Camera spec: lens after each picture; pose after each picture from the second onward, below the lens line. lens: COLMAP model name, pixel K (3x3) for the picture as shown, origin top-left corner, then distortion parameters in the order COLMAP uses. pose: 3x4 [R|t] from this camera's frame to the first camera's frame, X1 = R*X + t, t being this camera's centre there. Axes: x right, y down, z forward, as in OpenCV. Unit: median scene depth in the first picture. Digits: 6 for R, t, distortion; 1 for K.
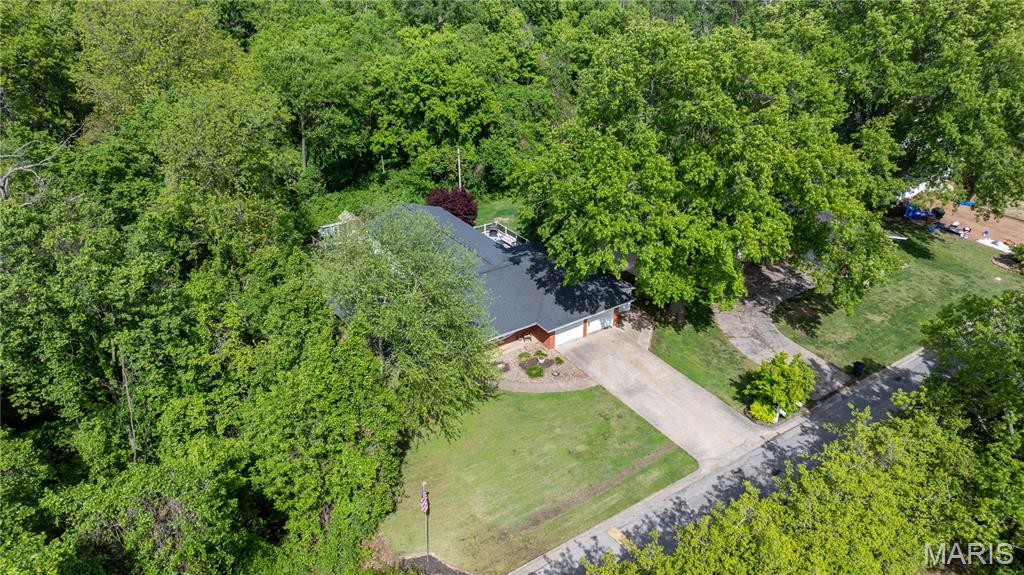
lens RADIAL K [[720.0, 0, 516.5], [0, 720.0, 274.5], [0, 0, 1]] dist [-0.026302, 0.004573]
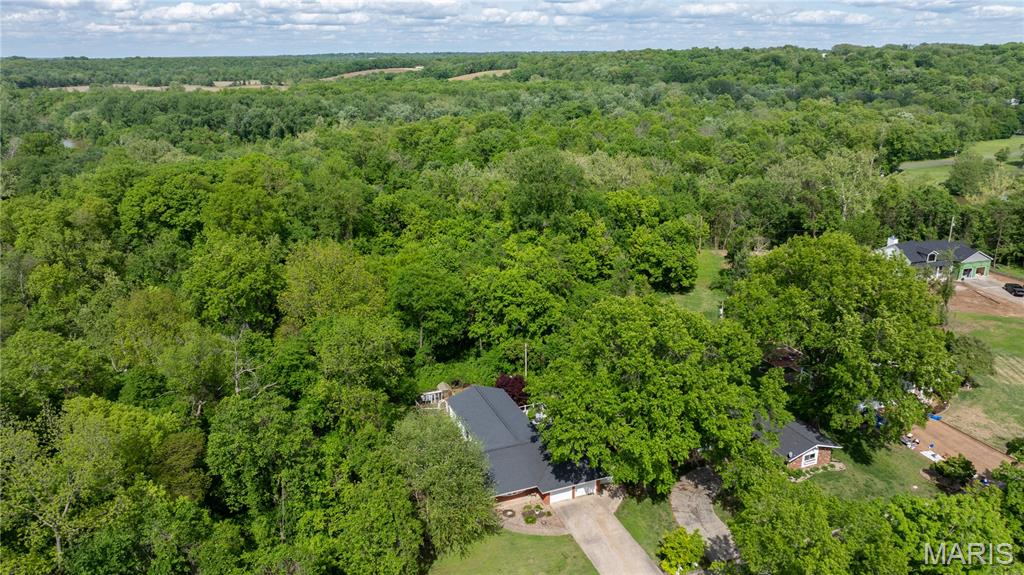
lens RADIAL K [[720.0, 0, 516.5], [0, 720.0, 274.5], [0, 0, 1]] dist [-0.026302, 0.004573]
pose [[0.976213, 0.052423, -0.210381, 0.279766], [-0.087800, 0.982791, -0.162519, -0.120087], [0.198241, 0.177125, 0.964016, -0.537560]]
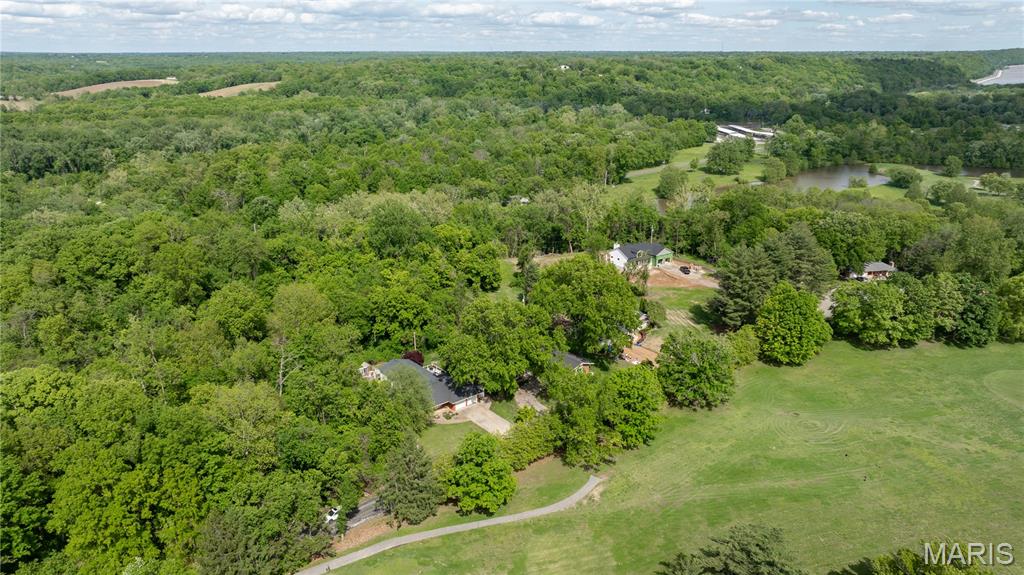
lens RADIAL K [[720.0, 0, 516.5], [0, 720.0, 274.5], [0, 0, 1]] dist [-0.026302, 0.004573]
pose [[0.993985, -0.038126, 0.102662, 0.021871], [0.054784, 0.984824, -0.164682, 0.056769], [-0.094826, 0.169316, 0.980989, -1.952276]]
